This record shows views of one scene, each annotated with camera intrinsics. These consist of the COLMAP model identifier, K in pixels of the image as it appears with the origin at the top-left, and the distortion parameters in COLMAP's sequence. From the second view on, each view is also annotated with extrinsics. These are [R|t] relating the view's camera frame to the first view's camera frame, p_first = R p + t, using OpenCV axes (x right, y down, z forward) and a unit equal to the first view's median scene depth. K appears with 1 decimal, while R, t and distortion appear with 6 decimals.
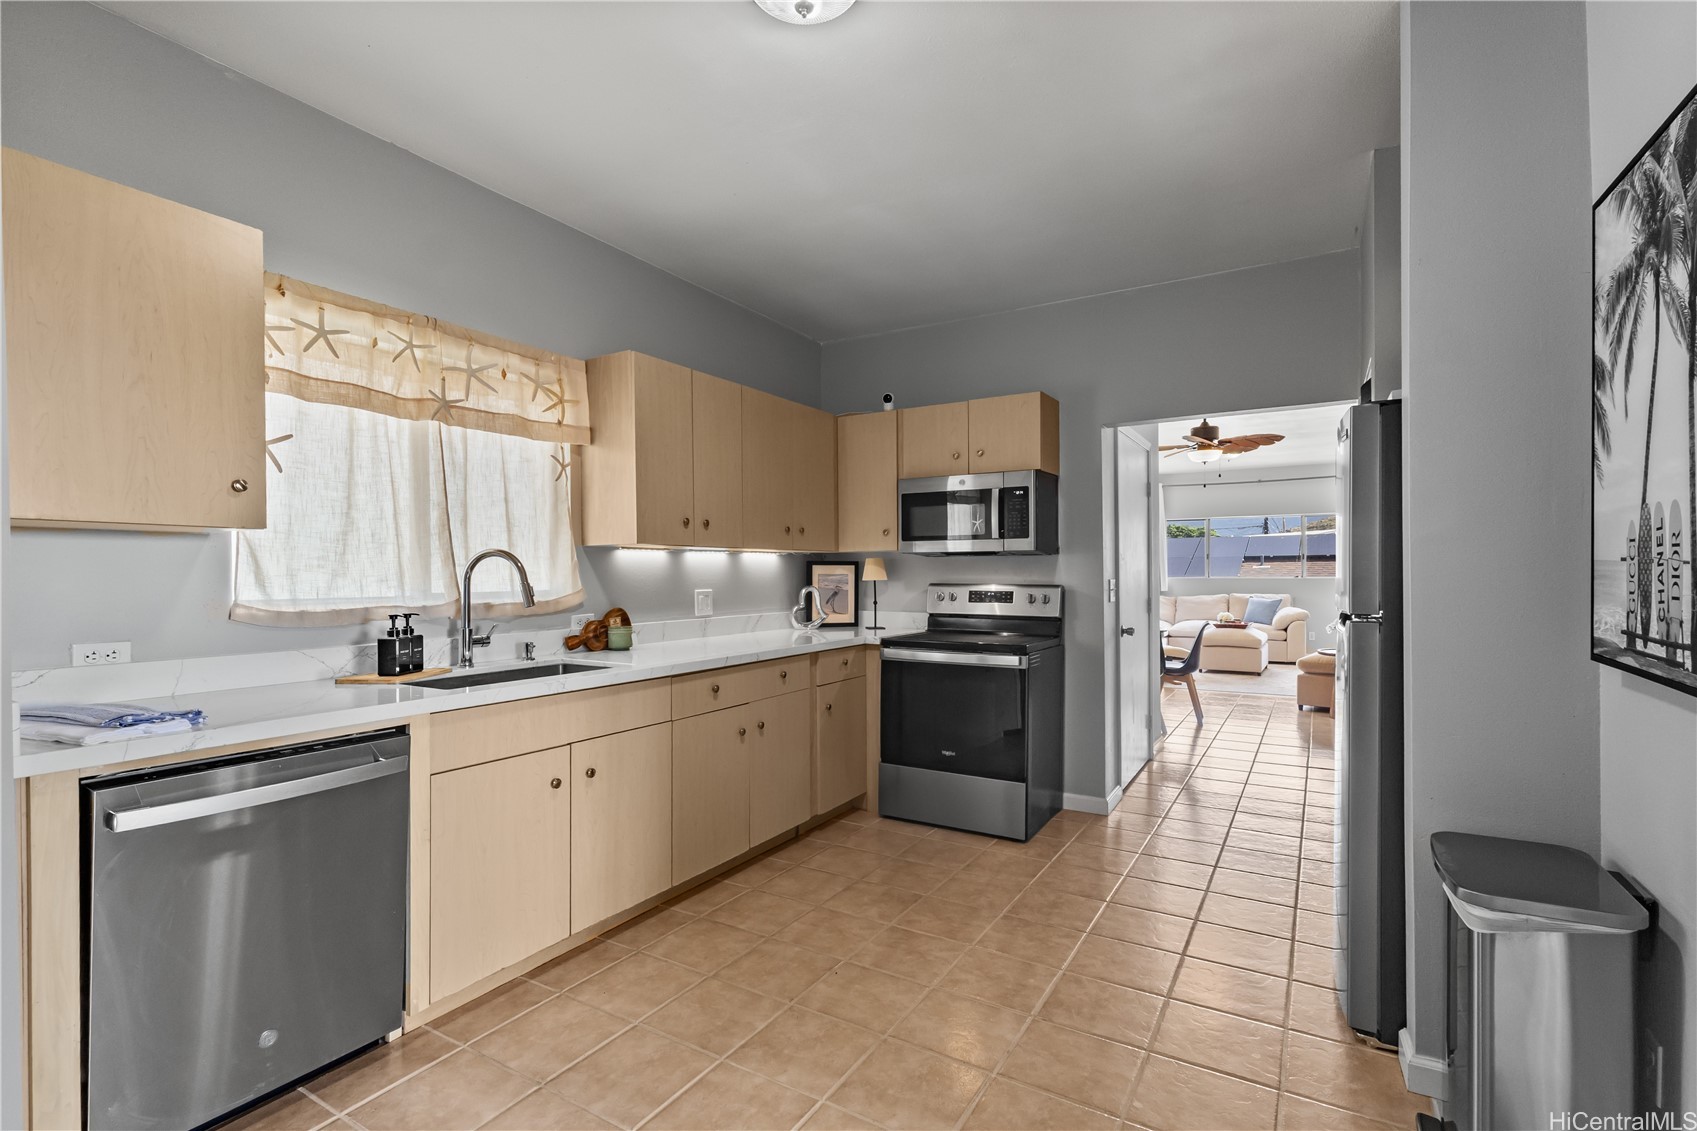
lens RADIAL K [[787.1, 0, 848.5], [0, 787.1, 565.5], [0, 0, 1]] dist [-0.002680, -0.000169]
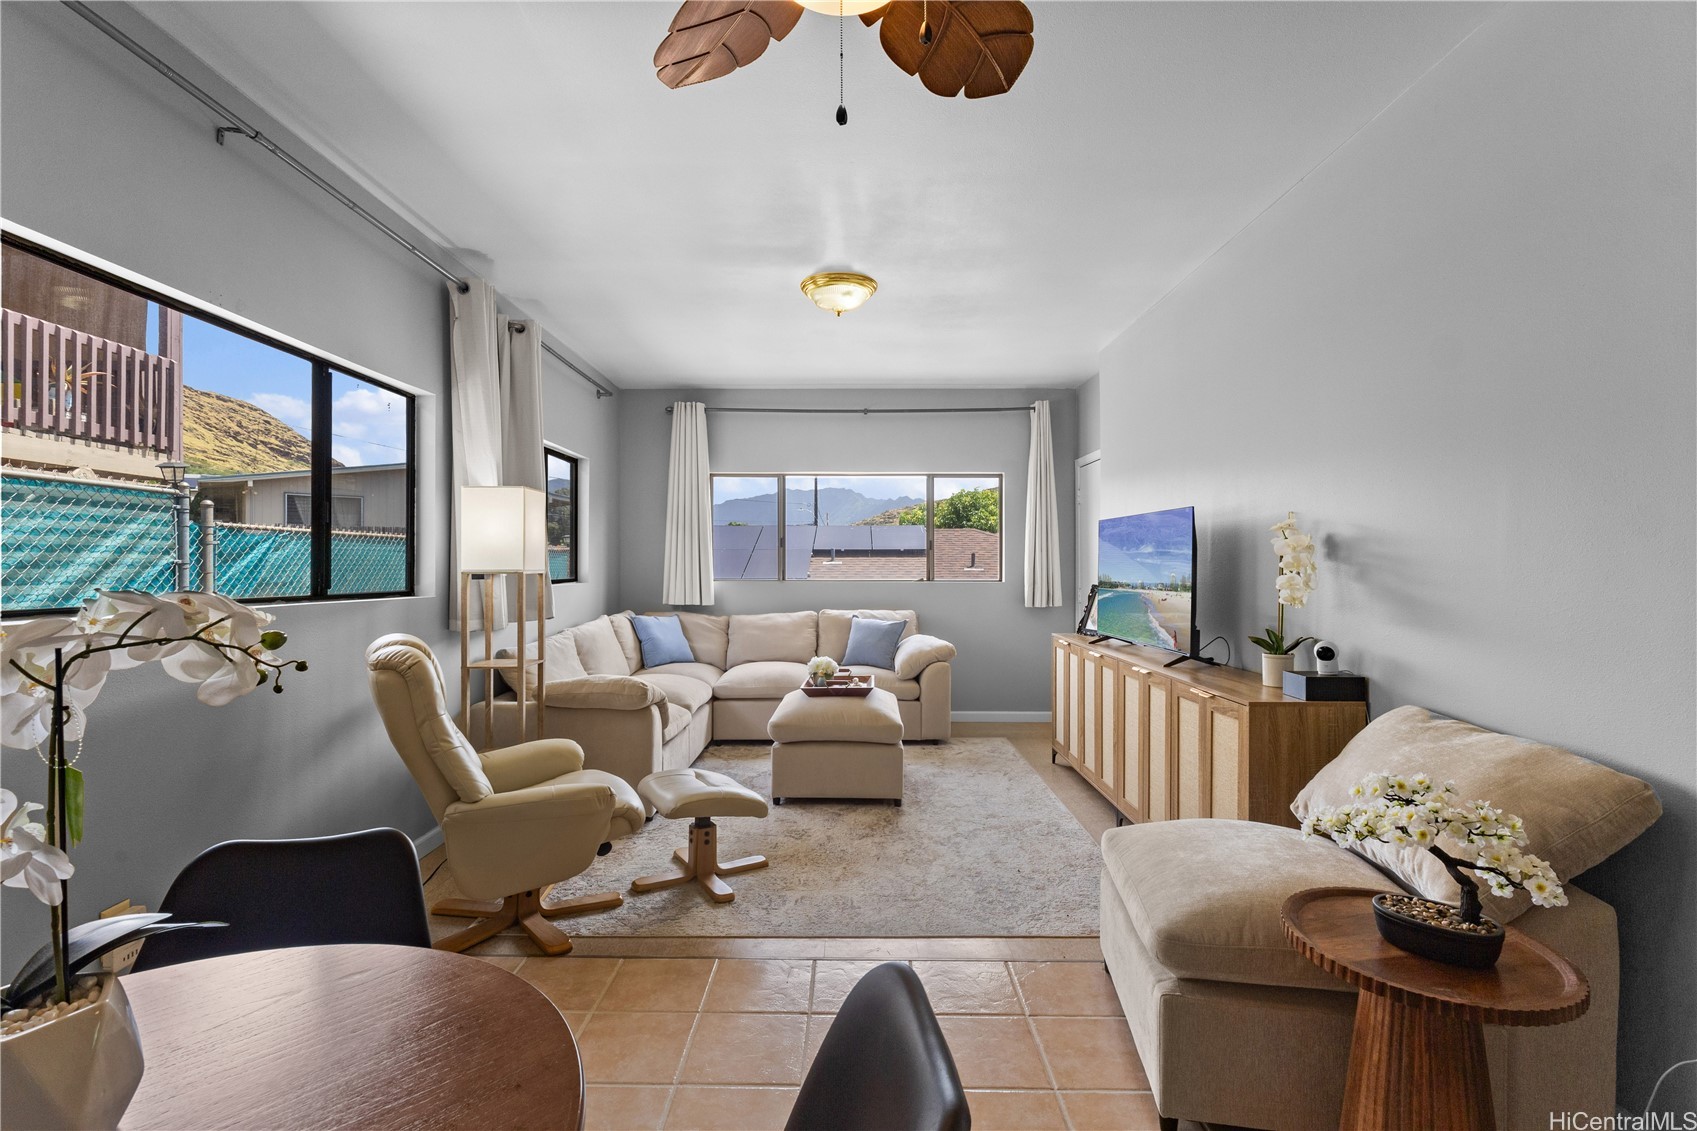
lens RADIAL K [[777.2, 0, 848.5], [0, 777.2, 565.5], [0, 0, 1]] dist [-0.016610, 0.015876]
pose [[0.859923, 0.004527, 0.510404, 0.637211], [-0.007609, 0.999963, 0.003951, 0.005129], [-0.510368, -0.007281, 0.859925, 1.483666]]
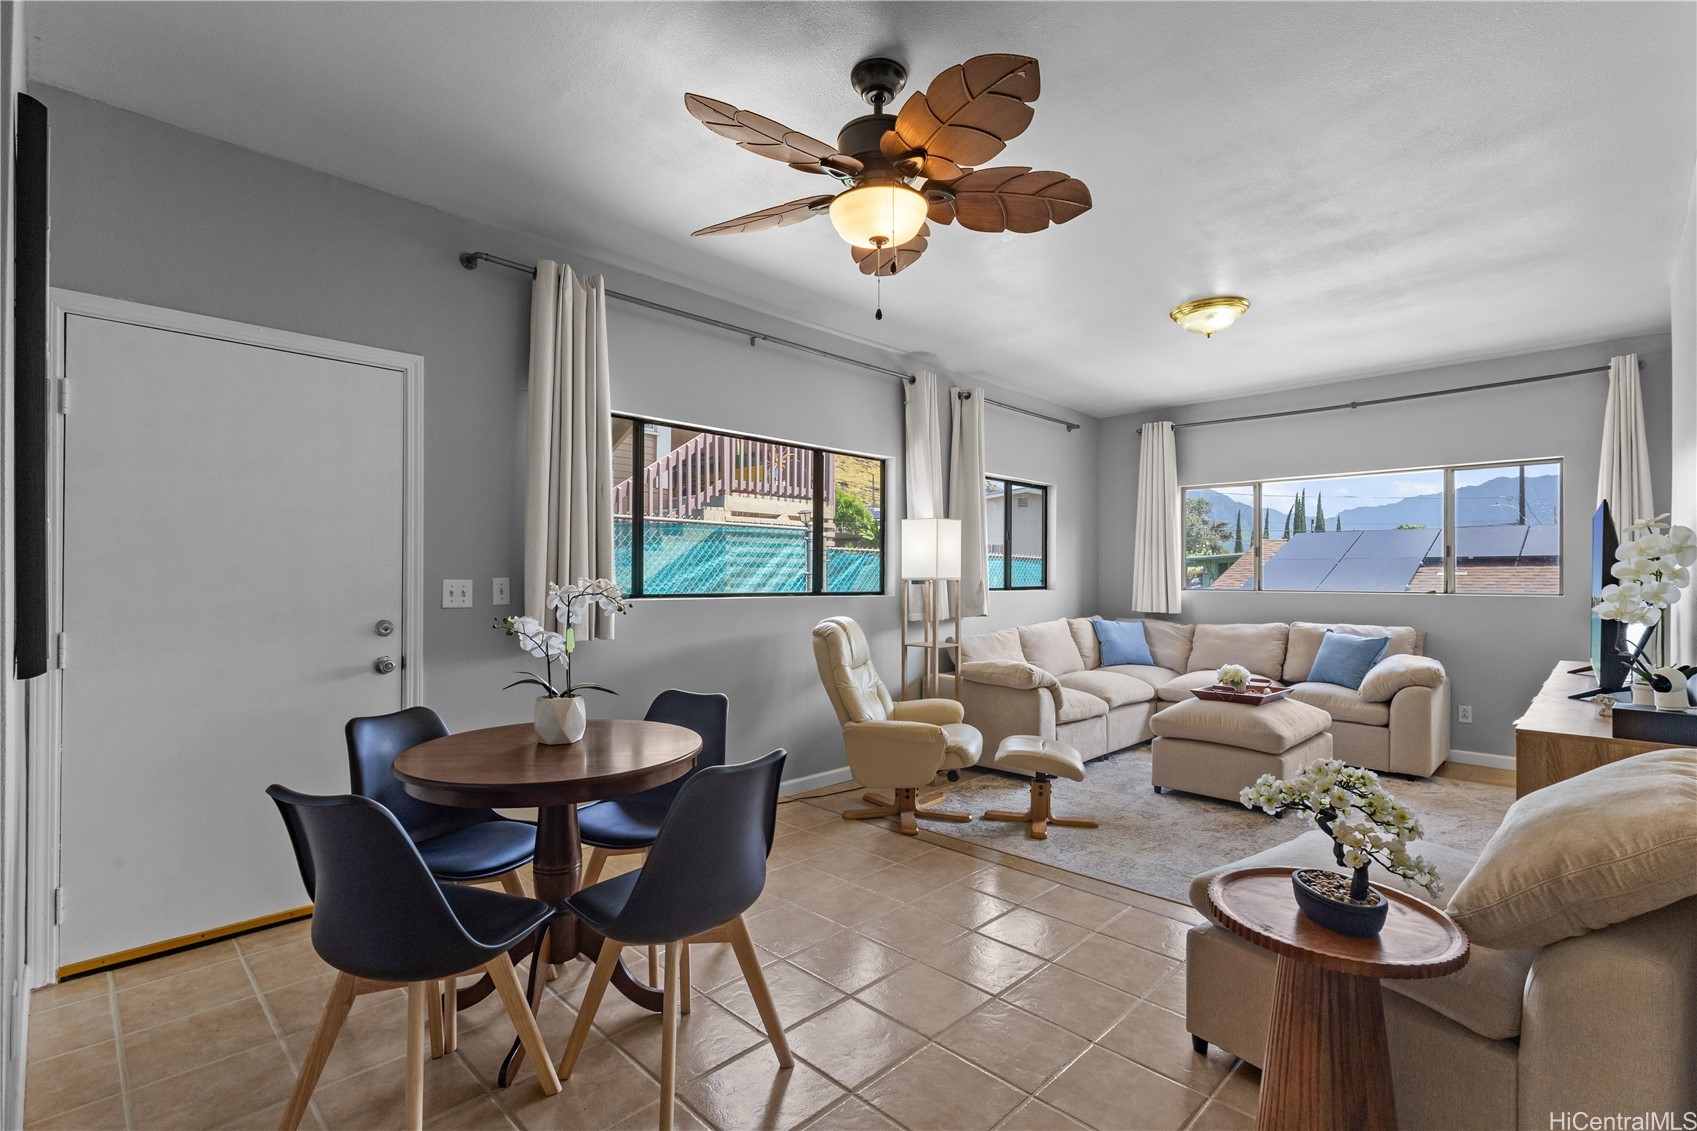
lens RADIAL K [[776.9, 0, 842.7], [0, 776.9, 573.9], [0, 0, 1]] dist [-0.000673, 0.000227]
pose [[0.971500, 0.004588, -0.236997, 0.904334], [-0.003678, 0.999984, 0.004282, 0.005688], [0.237013, -0.003288, 0.971501, 1.209184]]
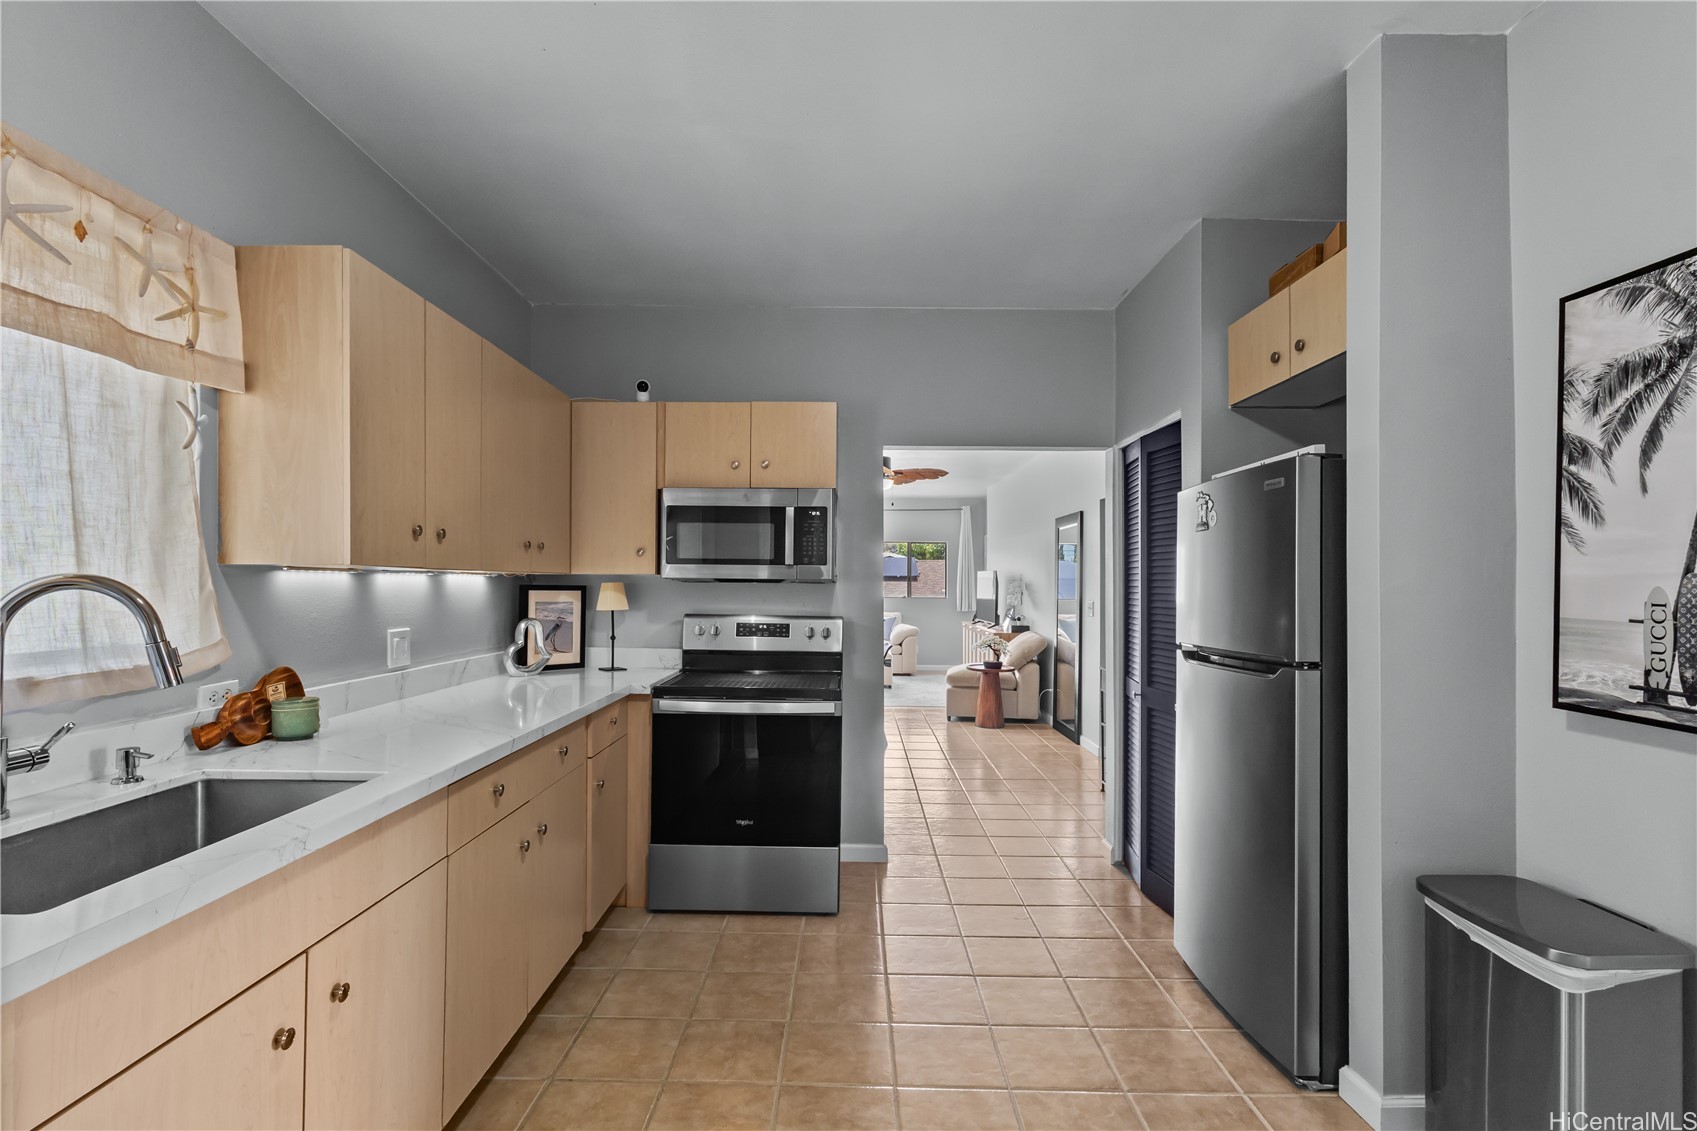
lens RADIAL K [[776.9, 0, 842.7], [0, 776.9, 573.9], [0, 0, 1]] dist [-0.000673, 0.000227]
pose [[0.862391, 0.019215, 0.505878, -0.196377], [-0.016641, 0.999815, -0.009608, -0.016975], [-0.505969, -0.000132, 0.862551, 0.232597]]
